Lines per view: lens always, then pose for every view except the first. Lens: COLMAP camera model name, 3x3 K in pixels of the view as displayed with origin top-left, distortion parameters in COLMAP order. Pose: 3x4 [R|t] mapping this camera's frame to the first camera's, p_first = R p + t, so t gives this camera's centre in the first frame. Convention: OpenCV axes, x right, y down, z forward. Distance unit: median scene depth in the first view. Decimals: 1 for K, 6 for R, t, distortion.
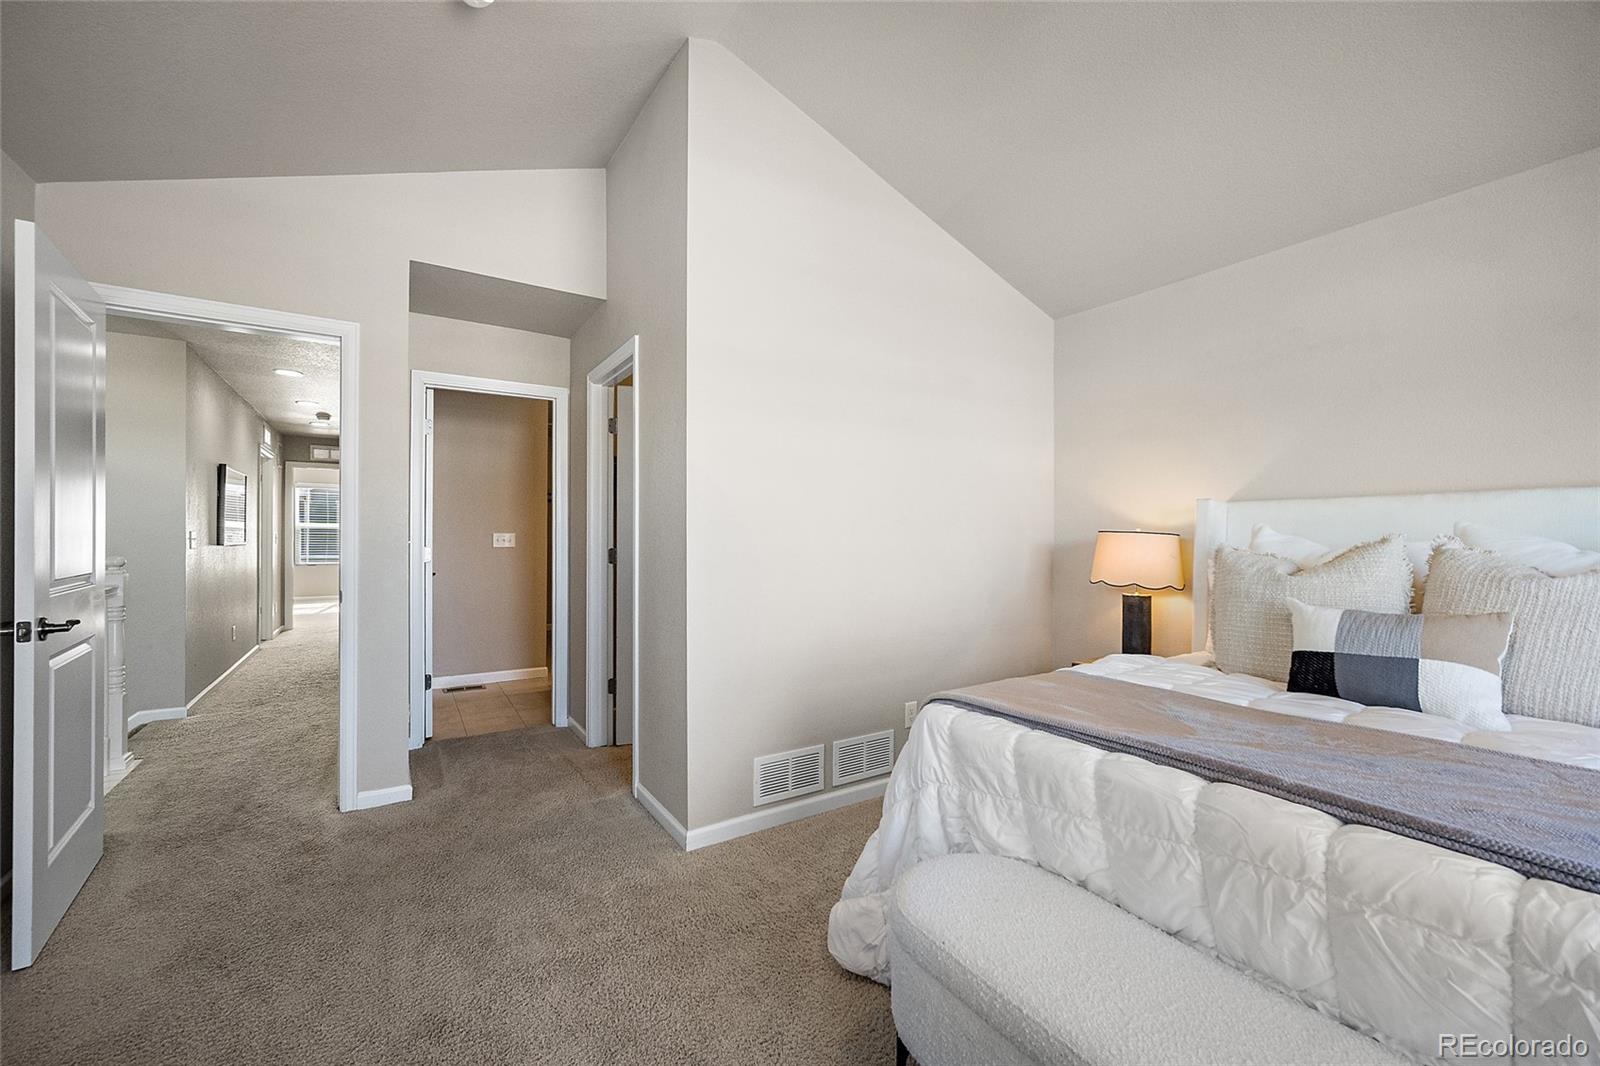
lens RADIAL K [[635.4, 0, 799.9], [0, 635.4, 530.7], [0, 0, 1]] dist [-0.005101, 0.001093]
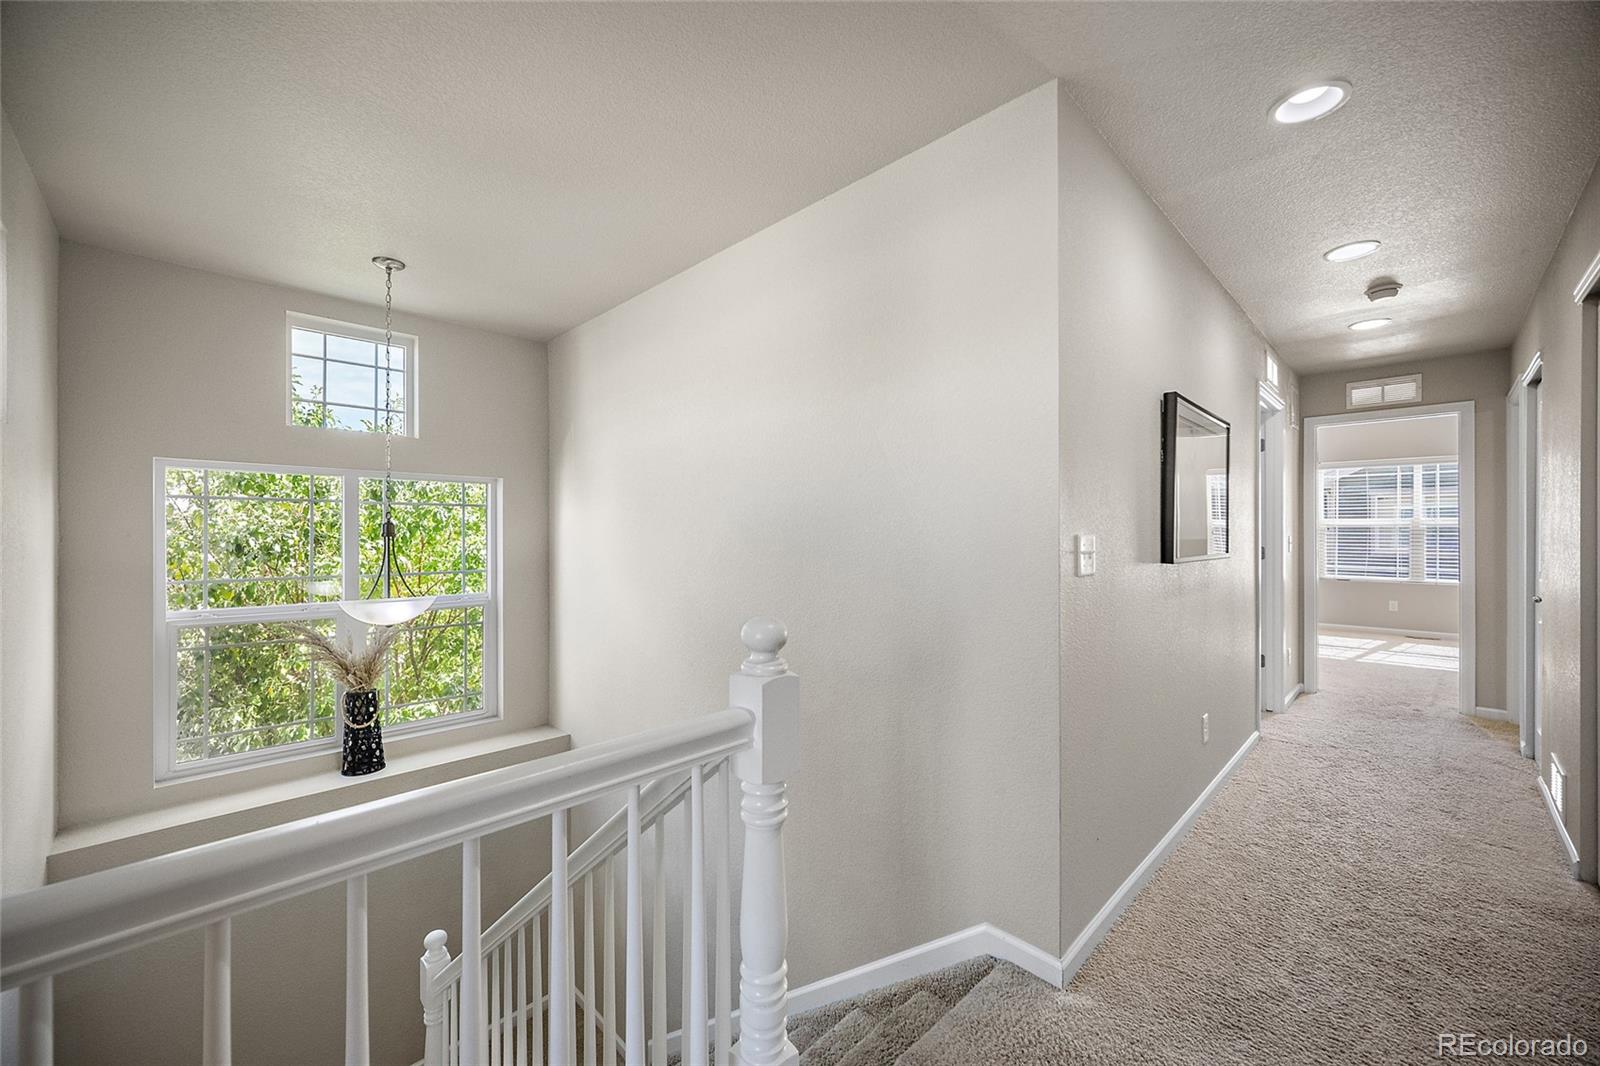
lens RADIAL K [[635.4, 0, 805.1], [0, 635.4, 529.5], [0, 0, 1]] dist [-0.005101, 0.001093]
pose [[0.216719, -0.003418, -0.976228, -0.326509], [0.003860, 0.999989, -0.002644, -0.001402], [0.976226, -0.003196, 0.216730, 0.405980]]
